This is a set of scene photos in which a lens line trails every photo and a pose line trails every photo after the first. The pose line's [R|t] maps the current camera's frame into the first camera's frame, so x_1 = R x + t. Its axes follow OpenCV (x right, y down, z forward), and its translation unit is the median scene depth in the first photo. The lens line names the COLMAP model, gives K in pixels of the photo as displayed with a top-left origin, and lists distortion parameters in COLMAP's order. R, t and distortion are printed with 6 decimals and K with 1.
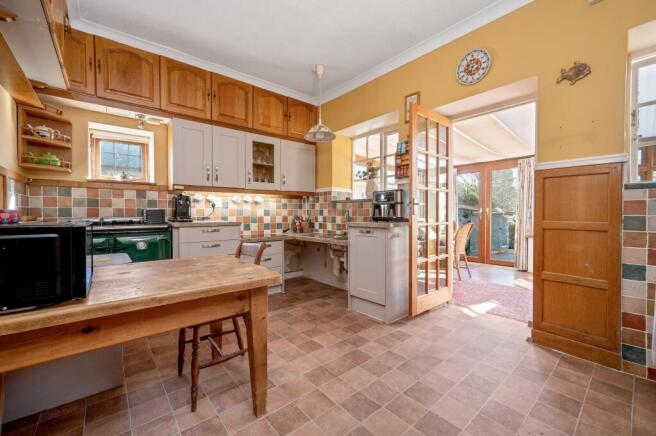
lens RADIAL K [[263.8, 0, 327.5], [0, 263.8, 219.5], [0, 0, 1]] dist [0.001243, 0.000063]
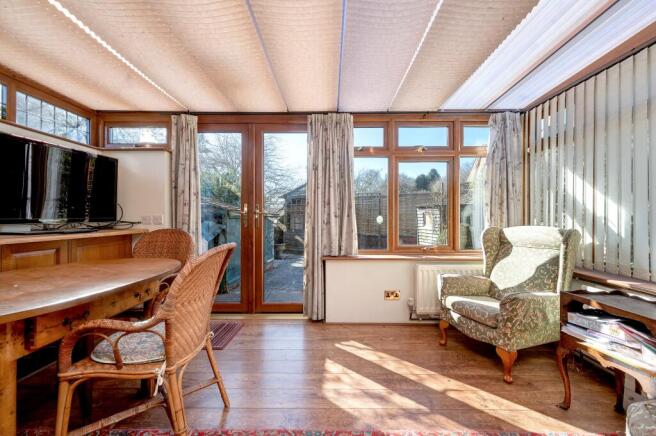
lens RADIAL K [[263.8, 0, 328.1], [0, 263.8, 219.0], [0, 0, 1]] dist [0.001243, 0.000063]
pose [[0.655816, -0.000073, 0.754921, 0.310817], [0.013318, 0.999845, -0.011474, -0.006500], [-0.754803, 0.017579, 0.655716, 0.561622]]
